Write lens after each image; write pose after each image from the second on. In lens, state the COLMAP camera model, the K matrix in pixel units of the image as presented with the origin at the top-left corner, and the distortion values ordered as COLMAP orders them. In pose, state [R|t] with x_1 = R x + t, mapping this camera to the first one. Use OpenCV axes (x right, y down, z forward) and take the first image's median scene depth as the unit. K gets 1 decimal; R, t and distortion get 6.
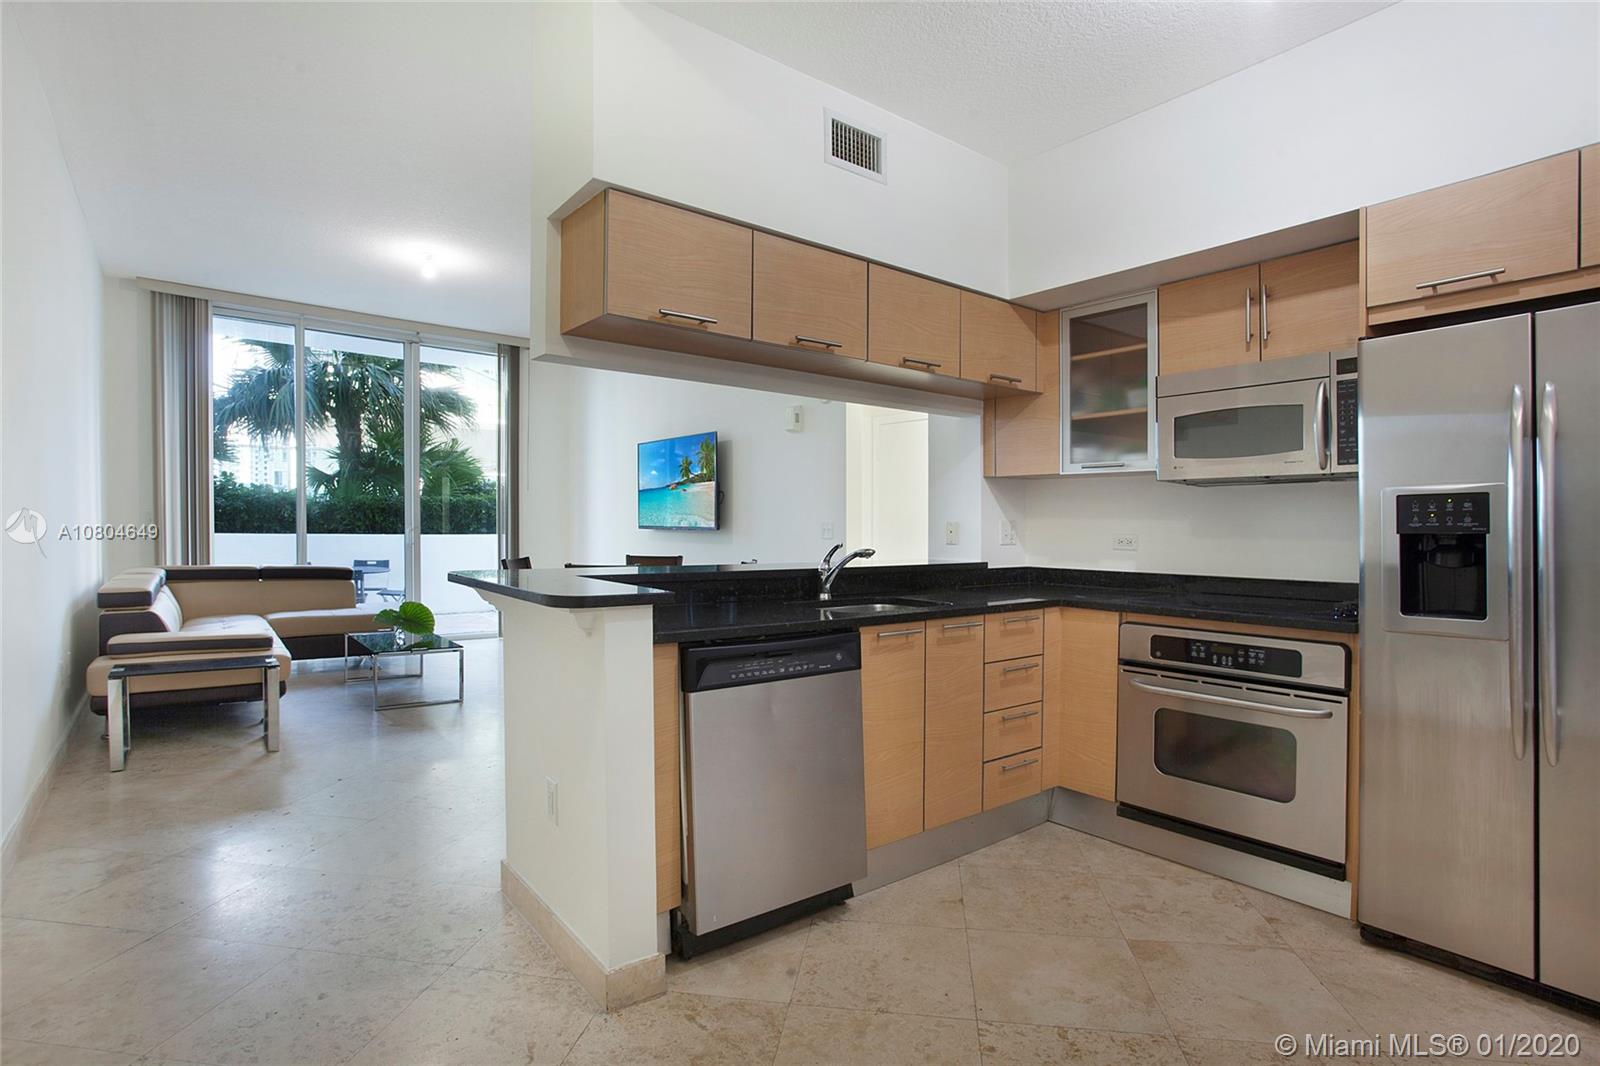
lens RADIAL K [[804.6, 0, 804.9], [0, 804.6, 528.0], [0, 0, 1]] dist [-0.069050, 0.033404]
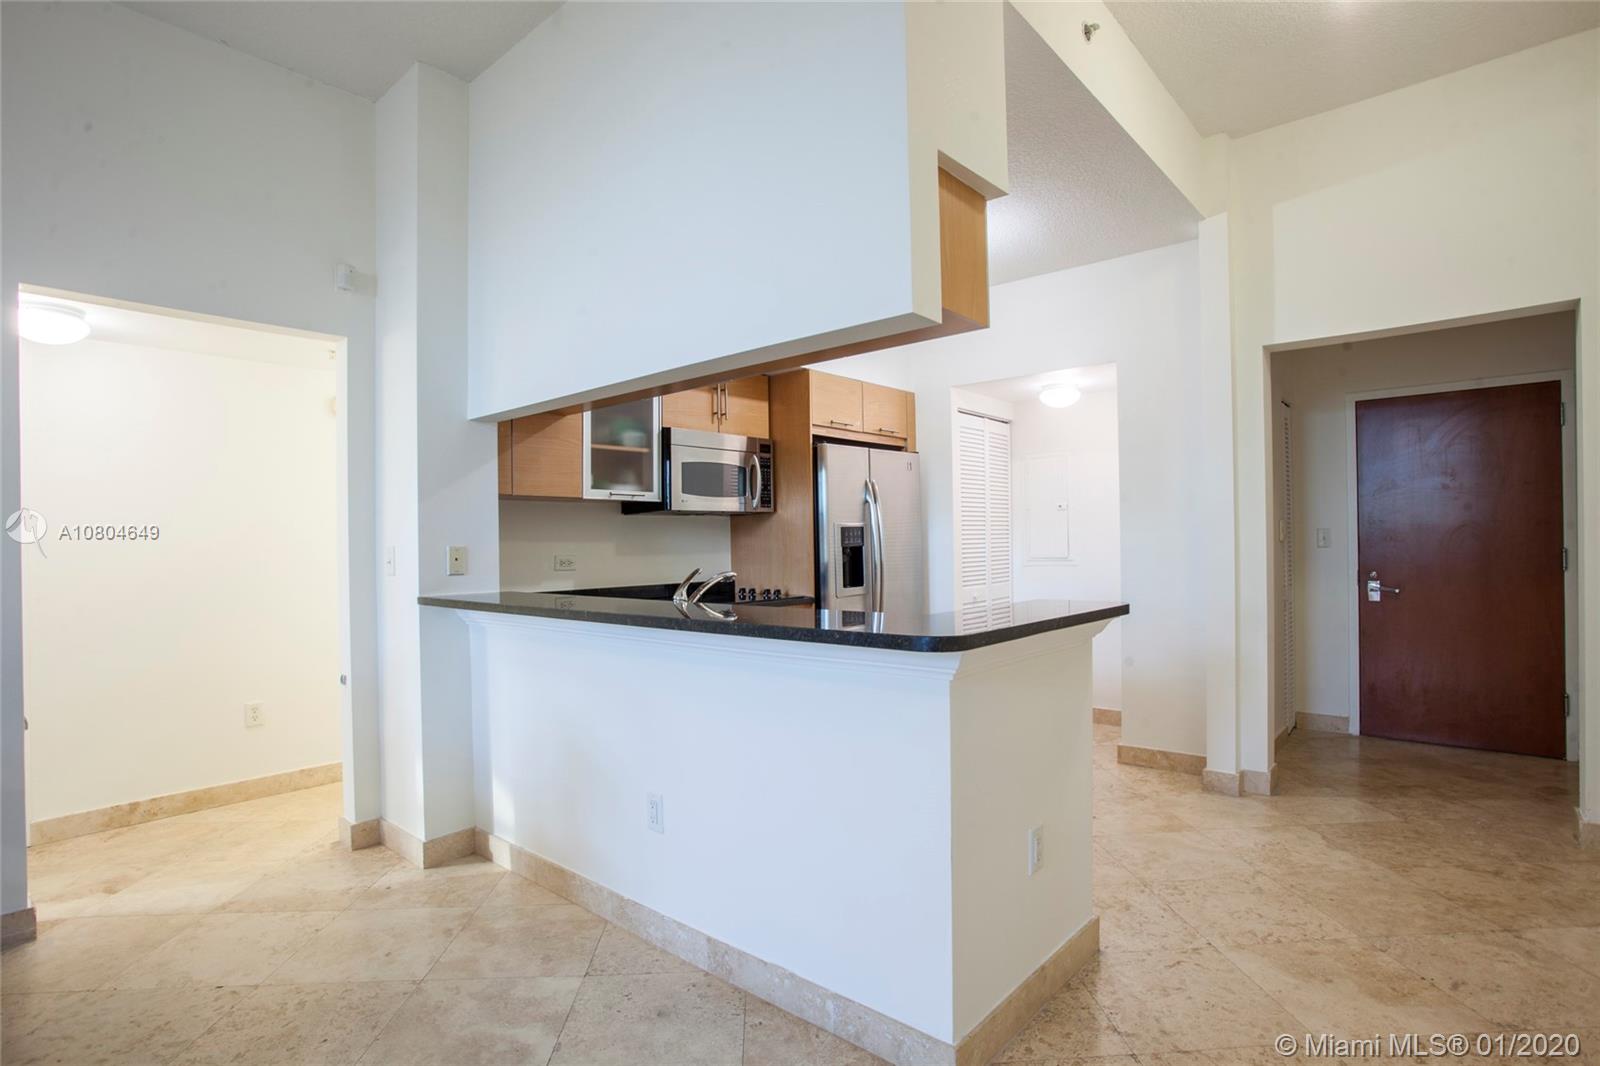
lens RADIAL K [[804.6, 0, 804.9], [0, 804.6, 528.0], [0, 0, 1]] dist [-0.069050, 0.033404]
pose [[-0.183171, 0.013142, 0.982993, -0.980884], [0.018416, 0.999781, -0.009935, -0.017410], [-0.982909, 0.016283, -0.183373, 1.190926]]
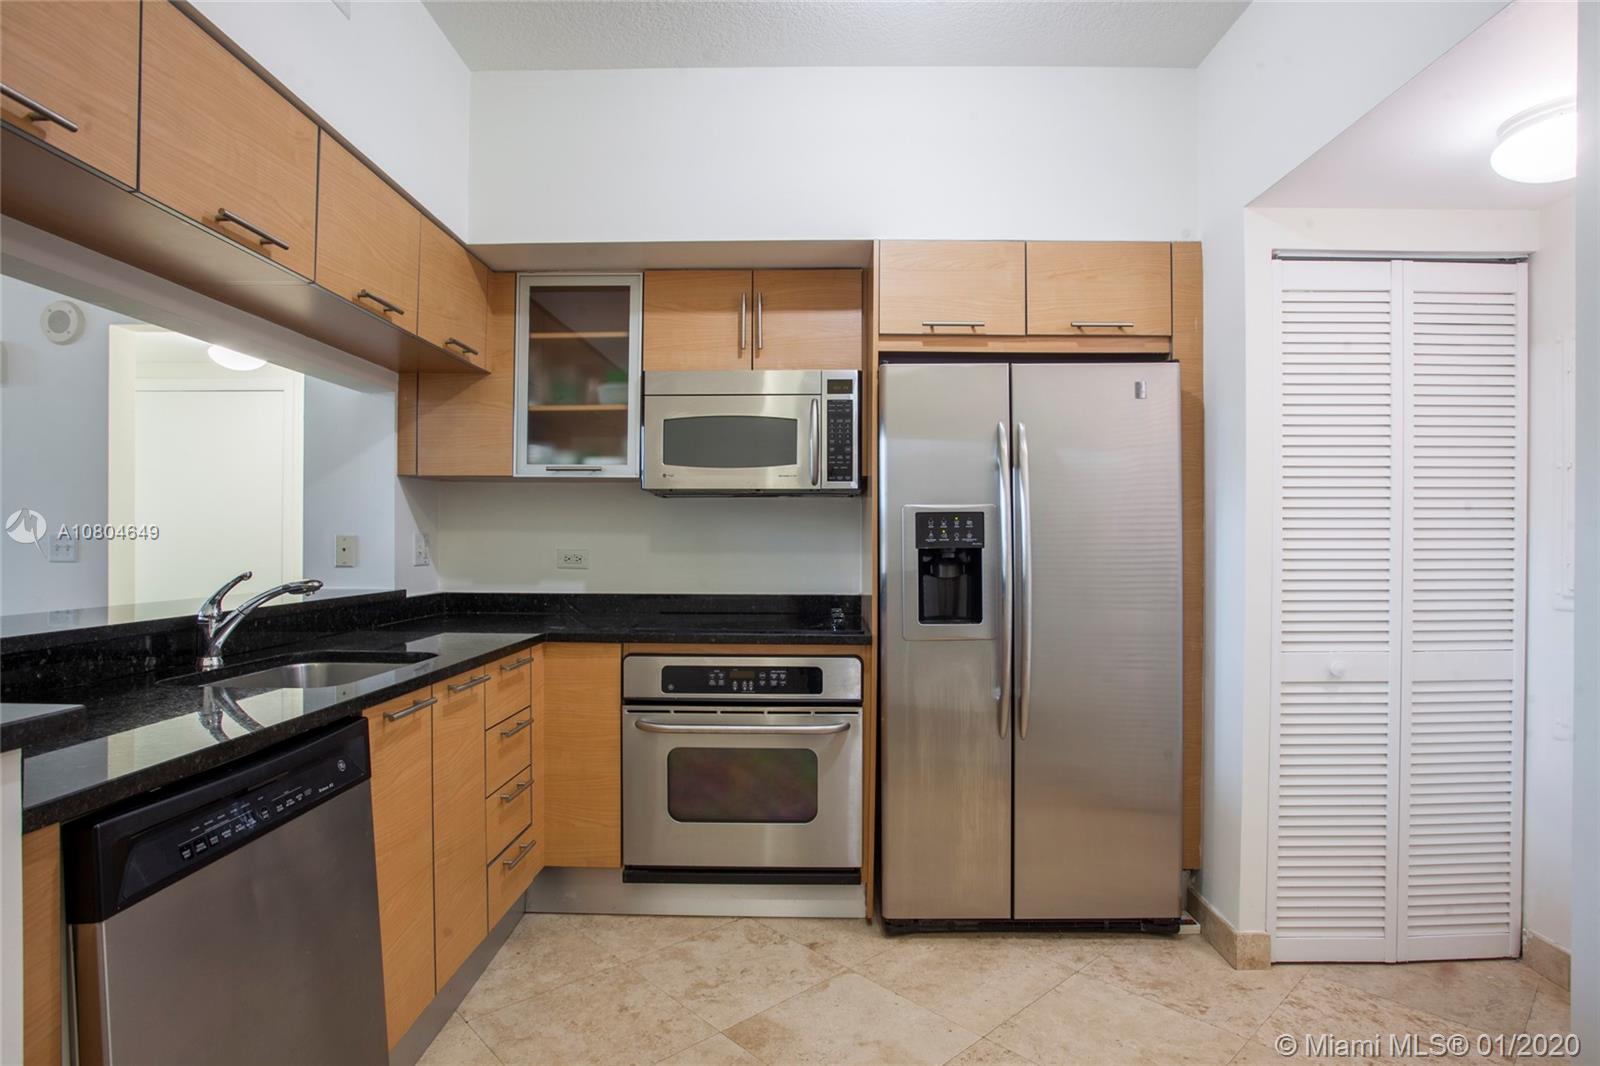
lens RADIAL K [[843.6, 0, 800.0], [0, 843.6, 533.0], [0, 0, 1]] dist [-0.074421, 0.041741]
pose [[0.636290, 0.002820, 0.771445, -0.191925], [0.002303, 0.999982, -0.005554, -0.006554], [-0.771446, 0.005310, 0.636272, 0.316865]]
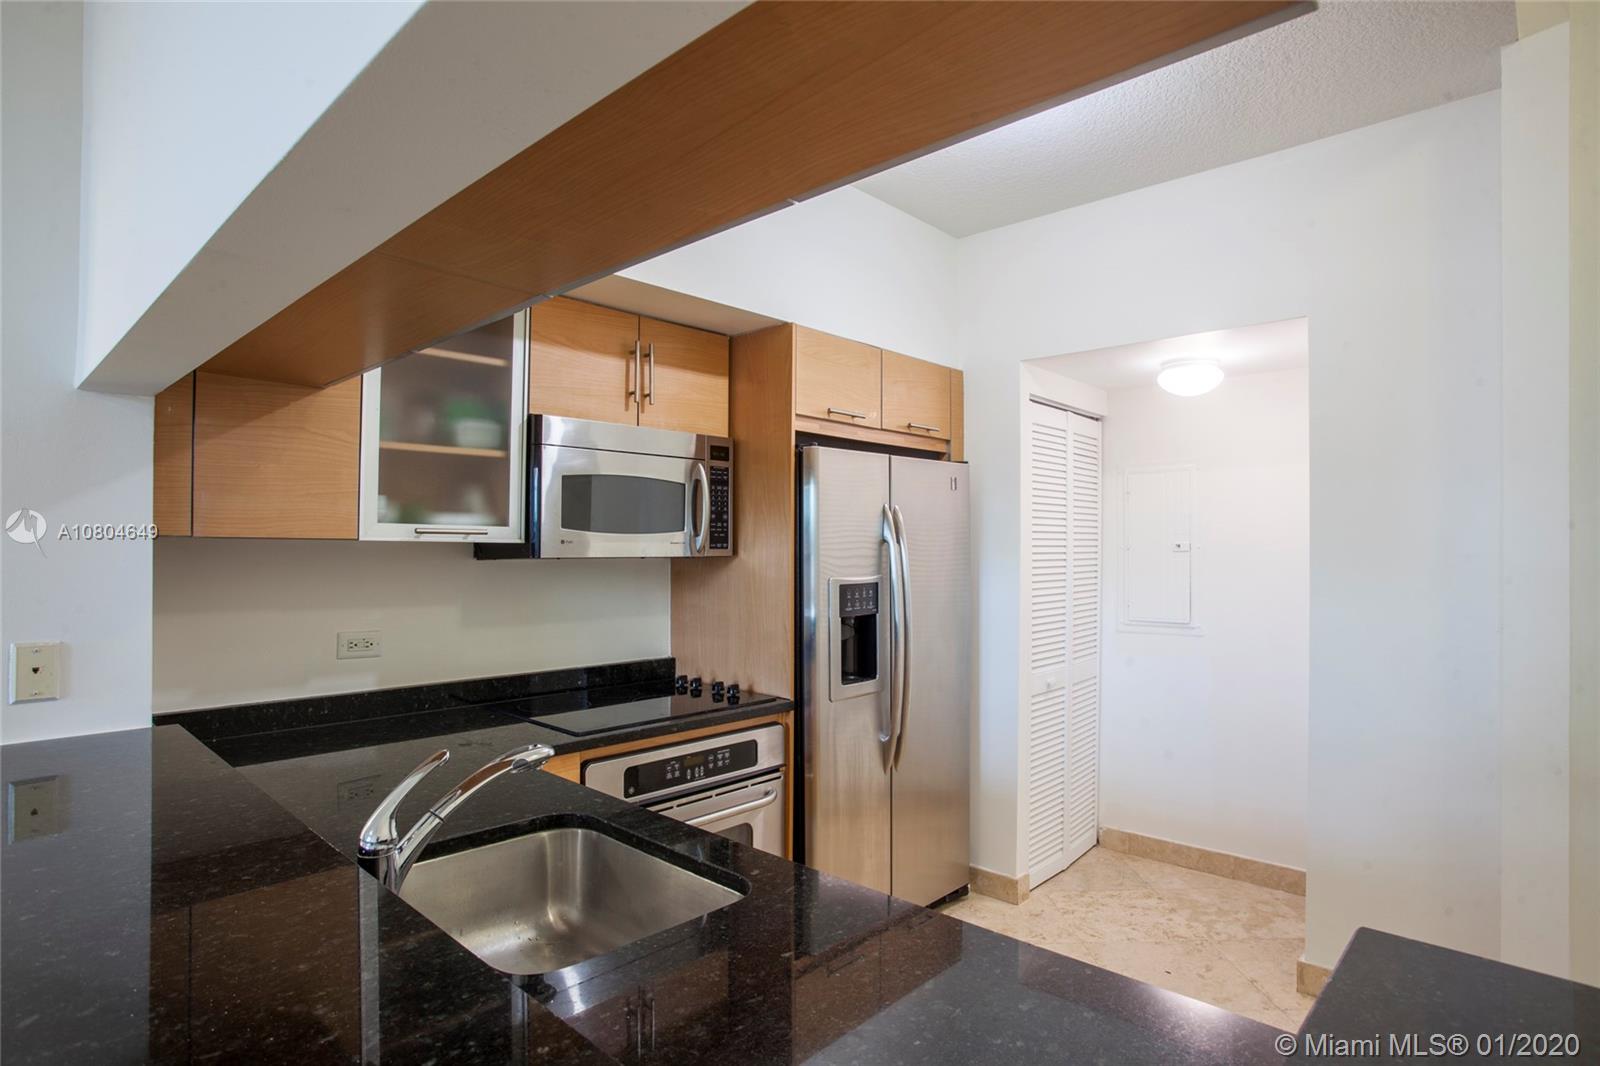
lens RADIAL K [[843.6, 0, 800.0], [0, 843.6, 533.0], [0, 0, 1]] dist [-0.074421, 0.041741]
pose [[-0.145595, 0.010303, 0.989291, -0.403710], [-0.001135, 0.999943, -0.010580, -0.087133], [-0.989344, -0.002663, -0.145575, 1.017641]]
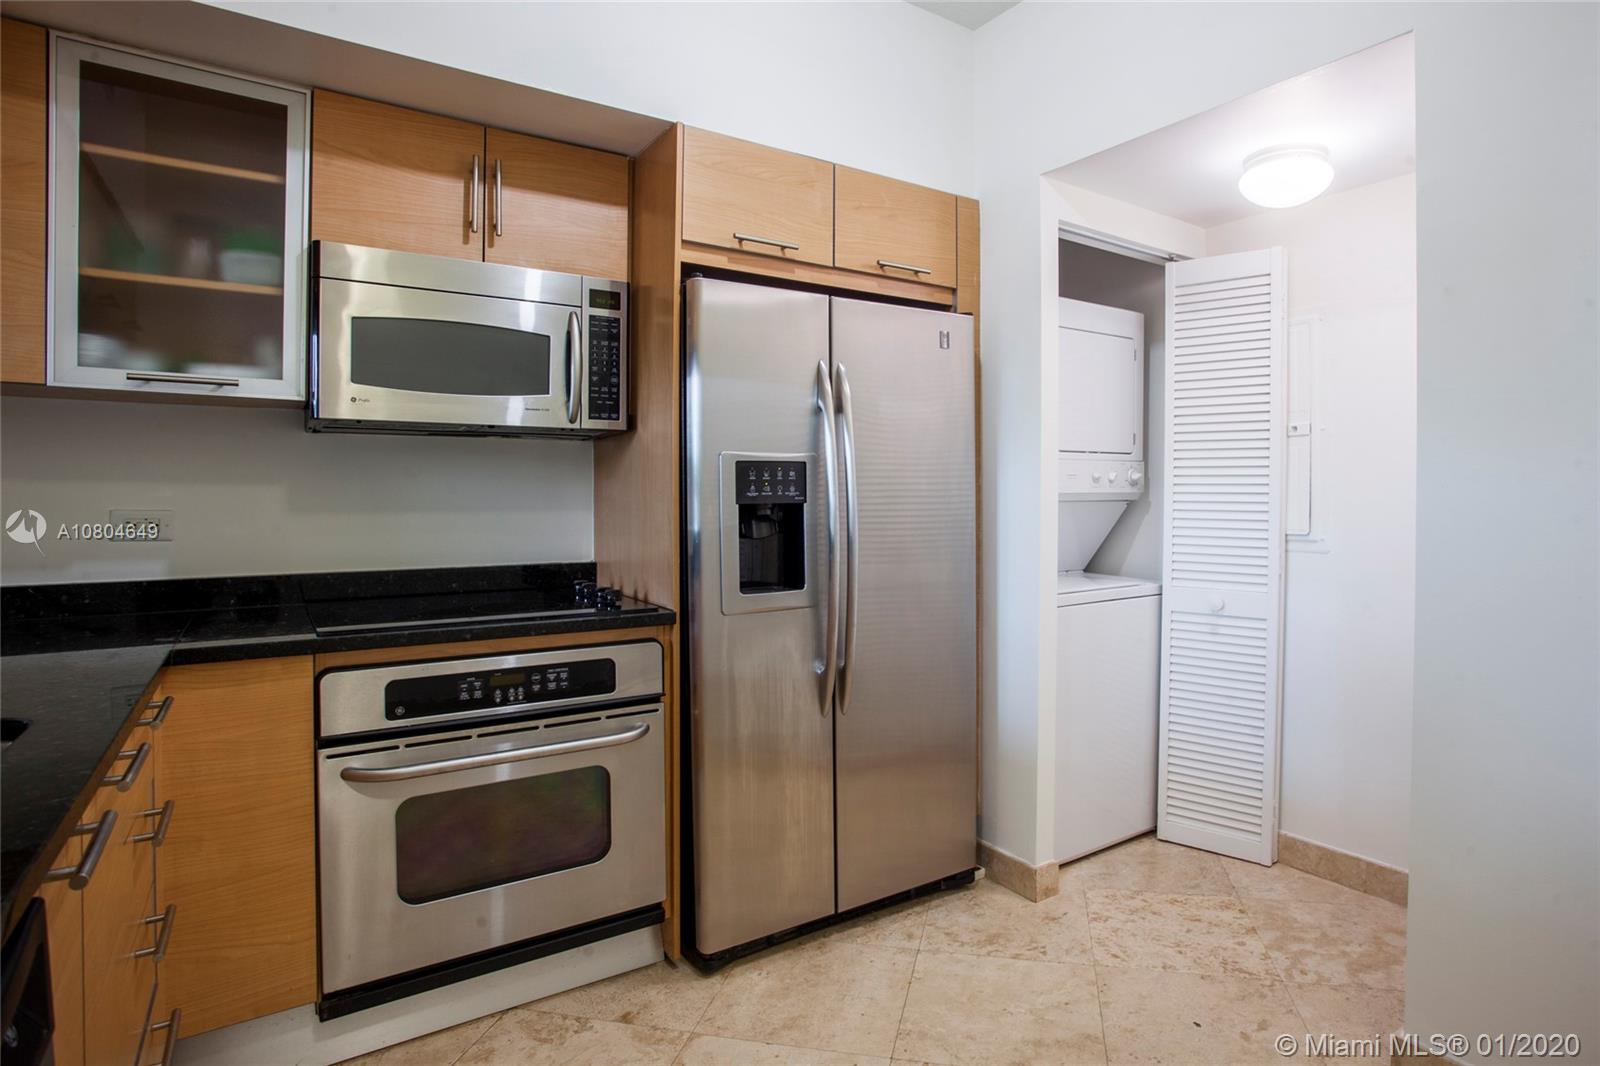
lens RADIAL K [[870.9, 0, 859.4], [0, 870.9, 492.7], [0, 0, 1]] dist [-0.074144, 0.039896]
pose [[0.056928, -0.004602, 0.998368, -0.185563], [0.002637, 0.999987, 0.004459, -0.007973], [-0.998375, 0.002379, 0.056940, 0.656755]]
